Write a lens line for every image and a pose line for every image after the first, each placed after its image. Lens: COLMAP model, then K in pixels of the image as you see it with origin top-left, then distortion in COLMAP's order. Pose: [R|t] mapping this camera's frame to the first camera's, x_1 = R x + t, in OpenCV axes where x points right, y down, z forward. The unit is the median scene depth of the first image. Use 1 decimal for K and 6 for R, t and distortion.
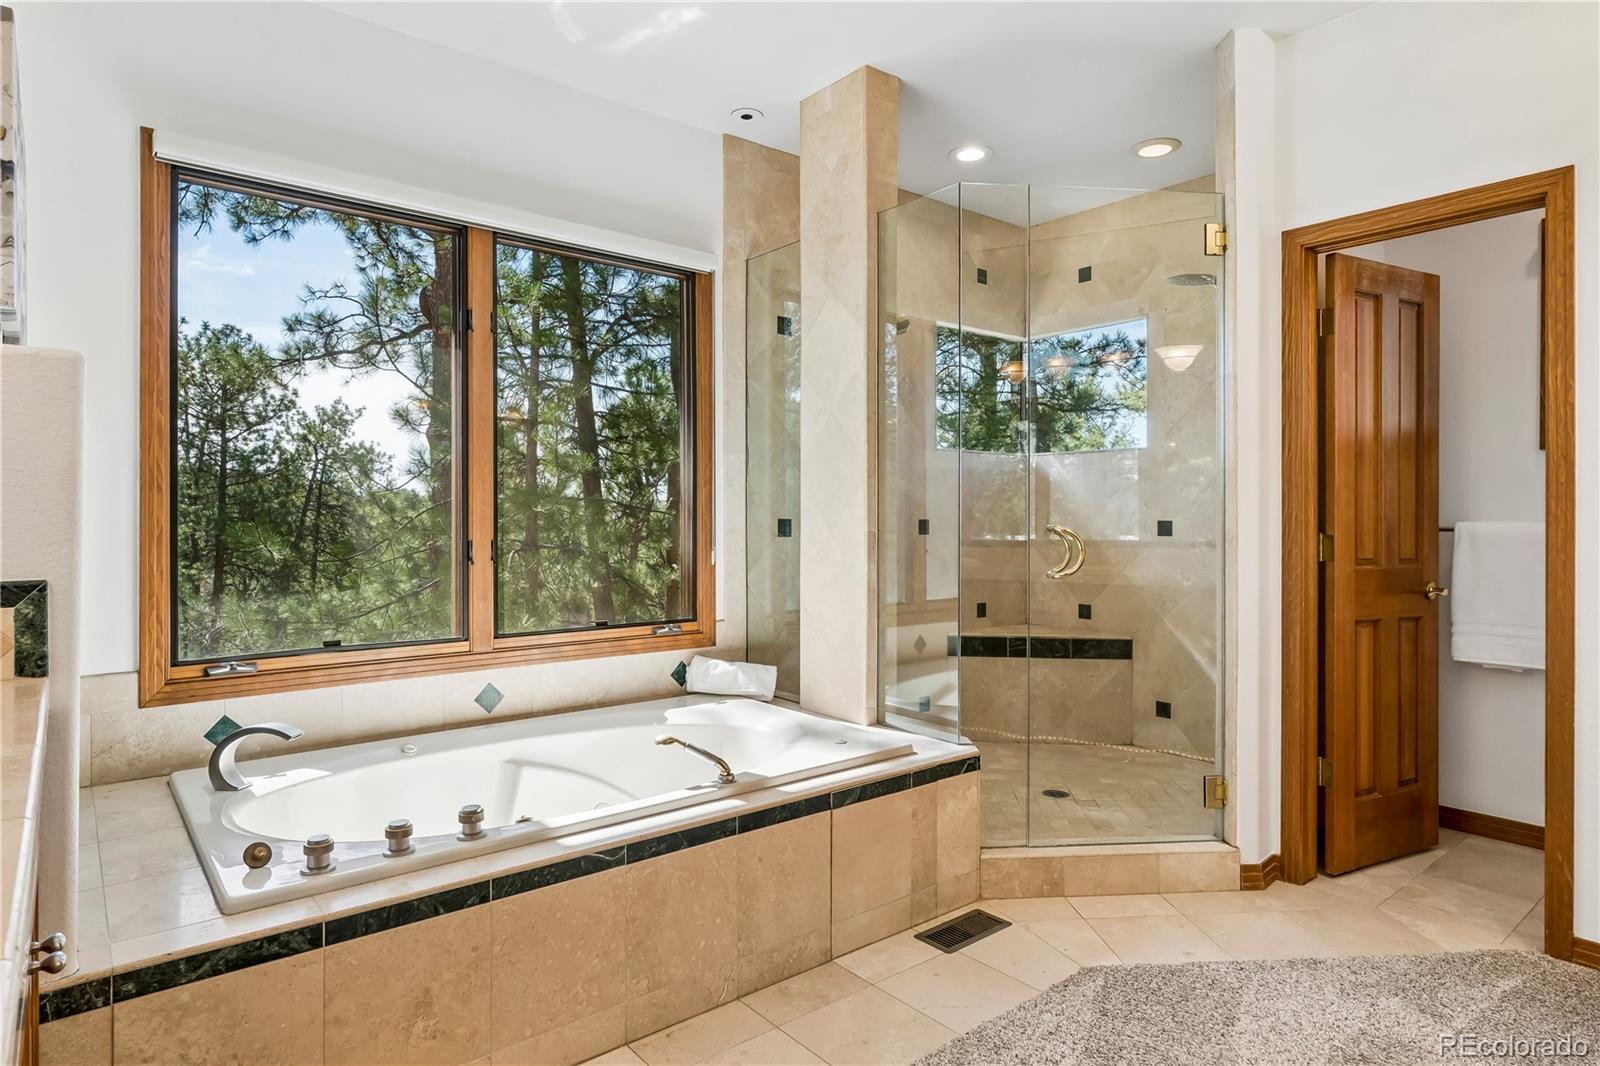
lens RADIAL K [[910.1, 0, 799.3], [0, 910.1, 523.4], [0, 0, 1]] dist [-0.004364, 0.004947]
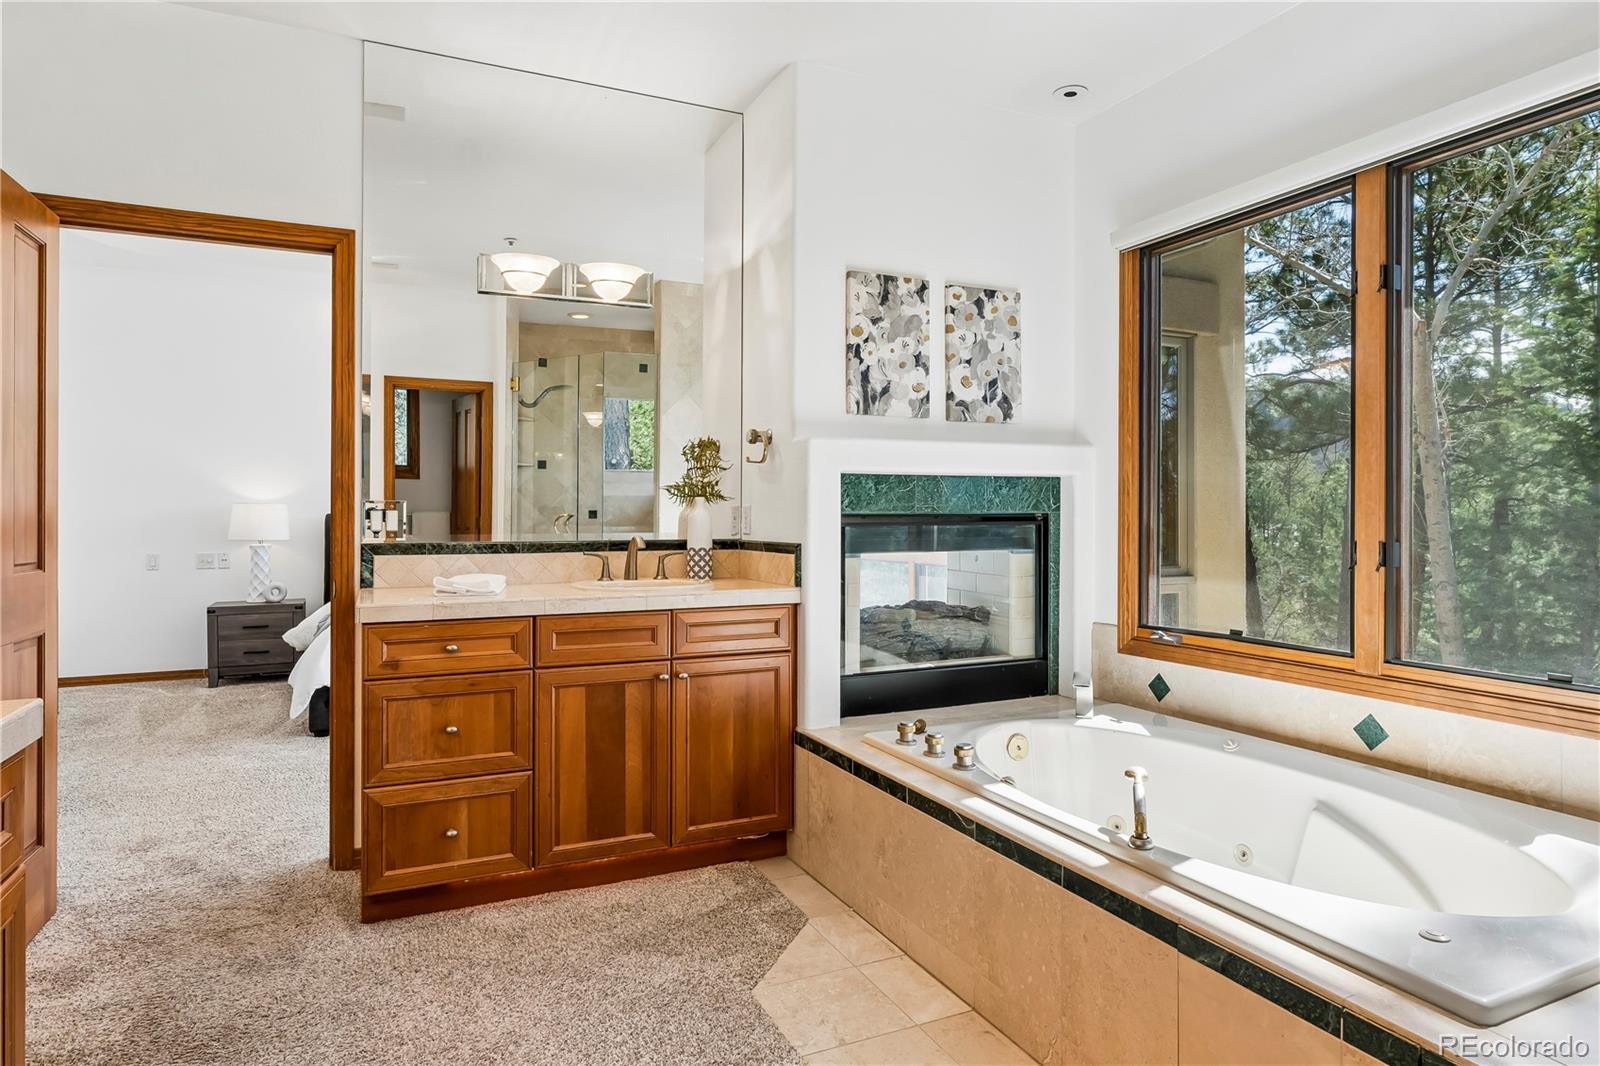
lens RADIAL K [[910.1, 0, 799.5], [0, 910.1, 522.4], [0, 0, 1]] dist [-0.004364, 0.004947]
pose [[-0.244081, 0.006569, -0.969733, 0.558738], [-0.005934, 0.999948, 0.008267, -0.001764], [0.969737, 0.007772, -0.244029, 0.667212]]
